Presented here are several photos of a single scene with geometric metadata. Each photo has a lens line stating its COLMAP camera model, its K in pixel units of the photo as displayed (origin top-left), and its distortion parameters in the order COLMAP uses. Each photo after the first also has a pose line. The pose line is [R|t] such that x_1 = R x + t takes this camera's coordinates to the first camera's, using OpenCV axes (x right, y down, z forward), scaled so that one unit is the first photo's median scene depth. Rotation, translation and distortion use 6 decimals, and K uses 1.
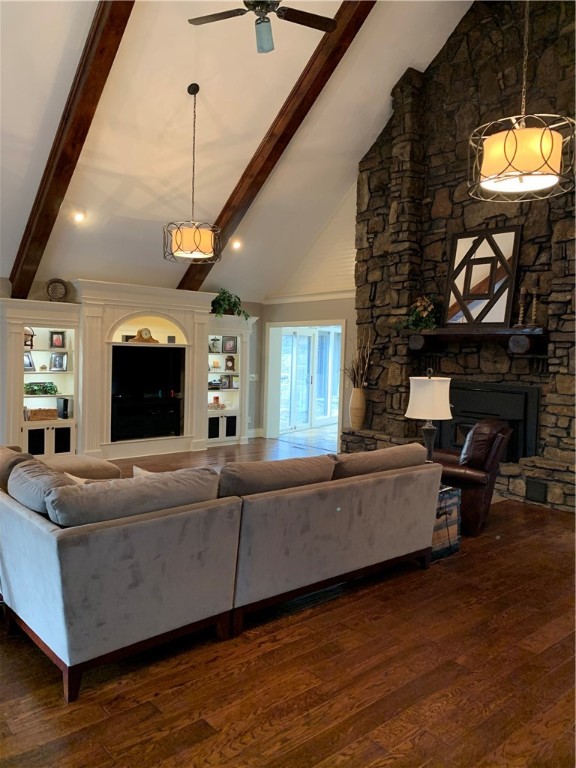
lens RADIAL K [[588.3, 0, 287.5], [0, 588.3, 382.5], [0, 0, 1]] dist [-0.002955, -0.000731]
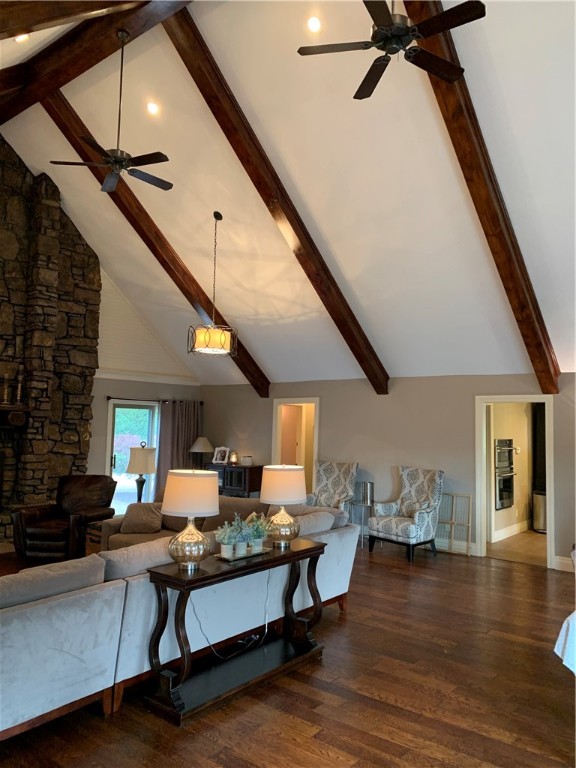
lens RADIAL K [[588.3, 0, 287.8], [0, 588.3, 384.5], [0, 0, 1]] dist [-0.002955, -0.000731]
pose [[-0.176414, 0.049445, 0.983073, -1.016189], [0.019962, 0.998712, -0.046650, -0.068786], [-0.984114, 0.011395, -0.177174, 0.658860]]
